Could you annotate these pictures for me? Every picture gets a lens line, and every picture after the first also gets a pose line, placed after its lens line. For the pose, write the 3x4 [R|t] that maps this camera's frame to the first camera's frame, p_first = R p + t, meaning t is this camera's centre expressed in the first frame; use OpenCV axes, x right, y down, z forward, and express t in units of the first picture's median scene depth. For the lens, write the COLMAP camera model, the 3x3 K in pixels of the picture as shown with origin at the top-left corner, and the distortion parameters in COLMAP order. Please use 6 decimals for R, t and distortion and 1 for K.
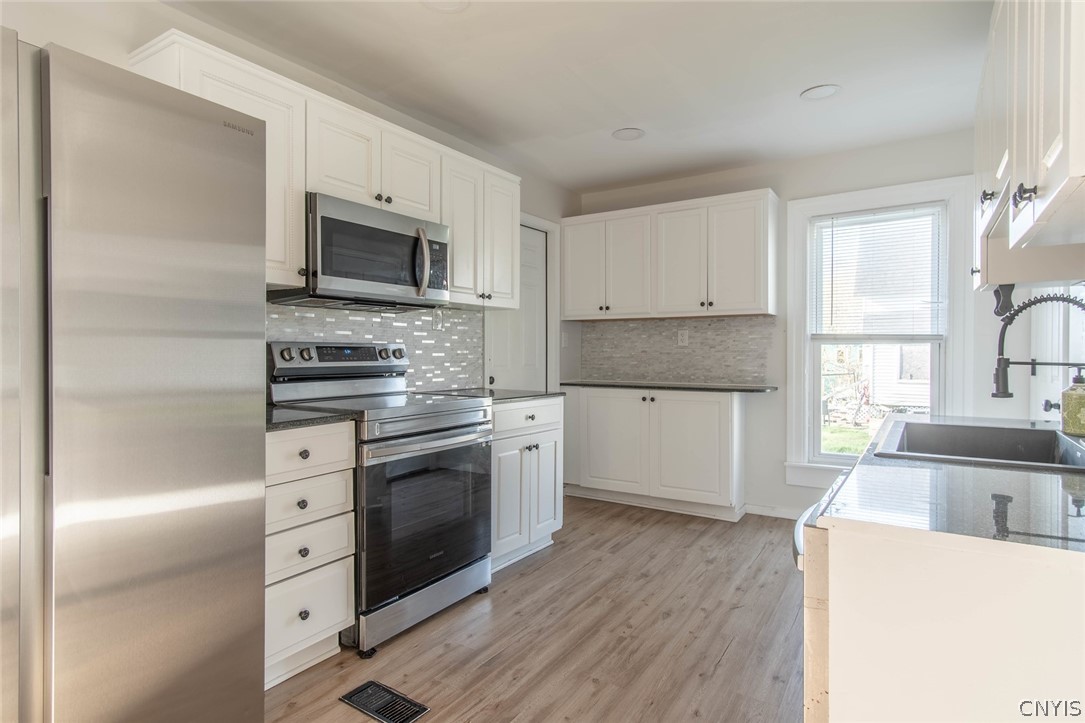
lens RADIAL K [[574.4, 0, 544.9], [0, 574.4, 359.0], [0, 0, 1]] dist [0.004219, 0.002541]
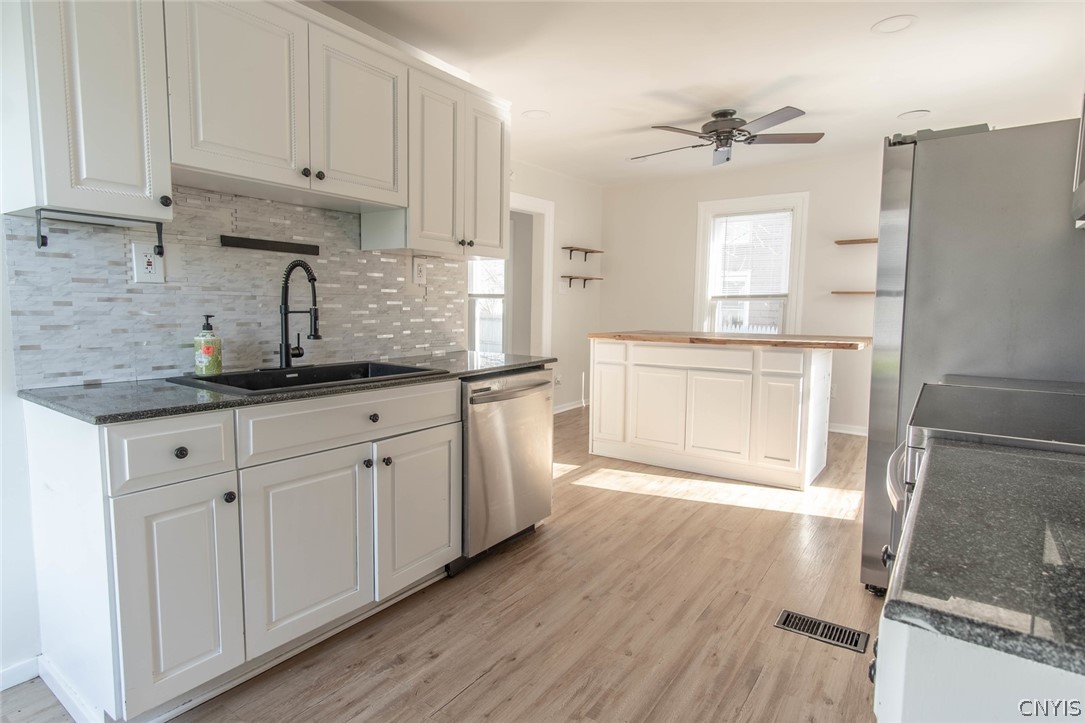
lens RADIAL K [[574.4, 0, 545.5], [0, 574.4, 357.7], [0, 0, 1]] dist [0.004219, 0.002541]
pose [[-0.999204, -0.013540, 0.037524, 0.124232], [-0.009444, 0.994186, 0.107262, -0.018191], [-0.038758, 0.106822, -0.993522, 1.201418]]
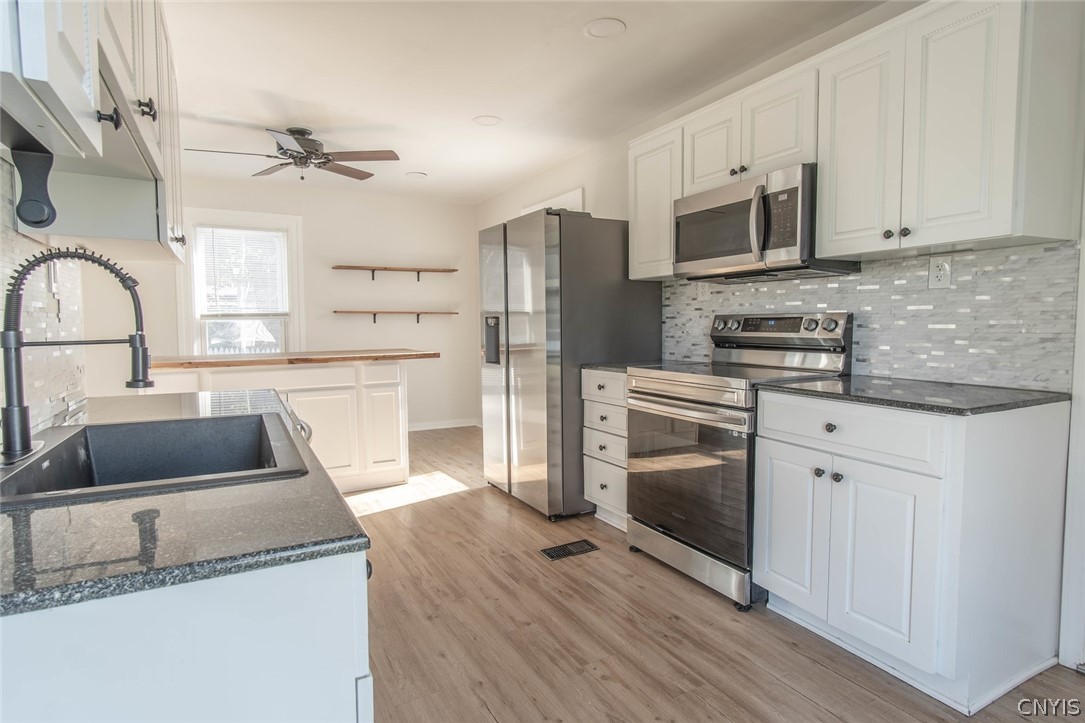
lens RADIAL K [[574.4, 0, 542.5], [0, 574.4, 358.0], [0, 0, 1]] dist [0.004219, 0.002541]
pose [[-0.473412, 0.055230, -0.879108, 0.640027], [-0.006186, 0.997799, 0.066018, -0.012870], [0.880820, 0.036692, -0.472028, 0.964534]]
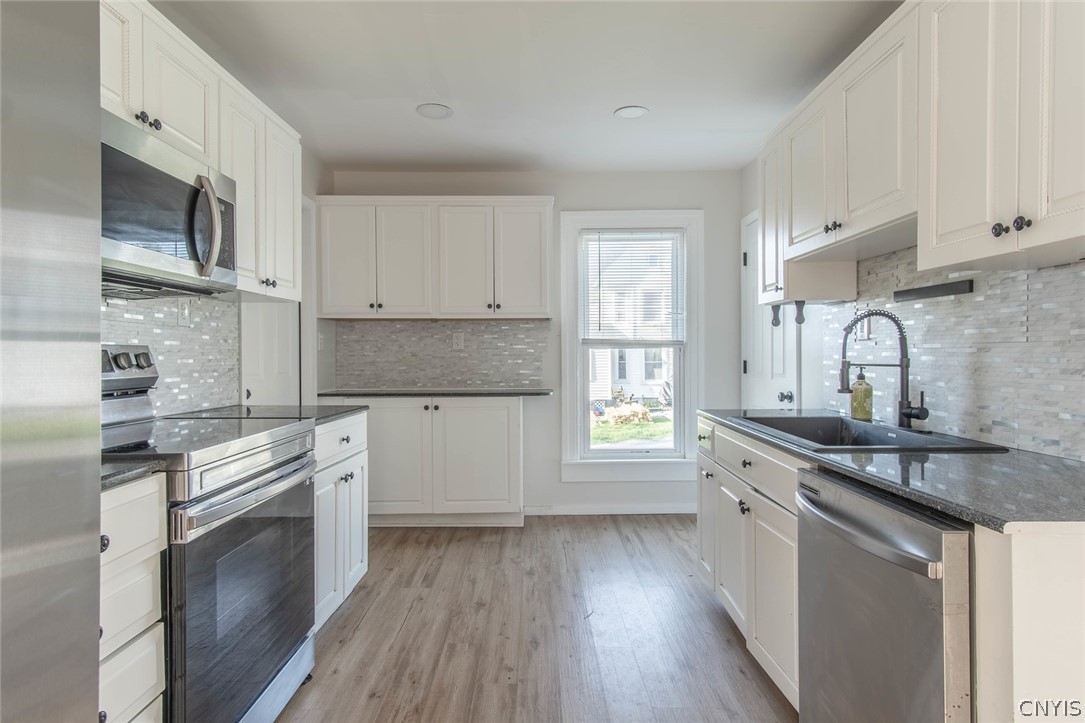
lens RADIAL K [[574.4, 0, 544.2], [0, 574.4, 359.9], [0, 0, 1]] dist [0.004219, 0.002541]
pose [[0.835402, -0.007758, 0.549584, -0.217800], [0.009458, 0.999955, -0.000262, -0.005013], [-0.549558, 0.005417, 0.835438, 0.177092]]
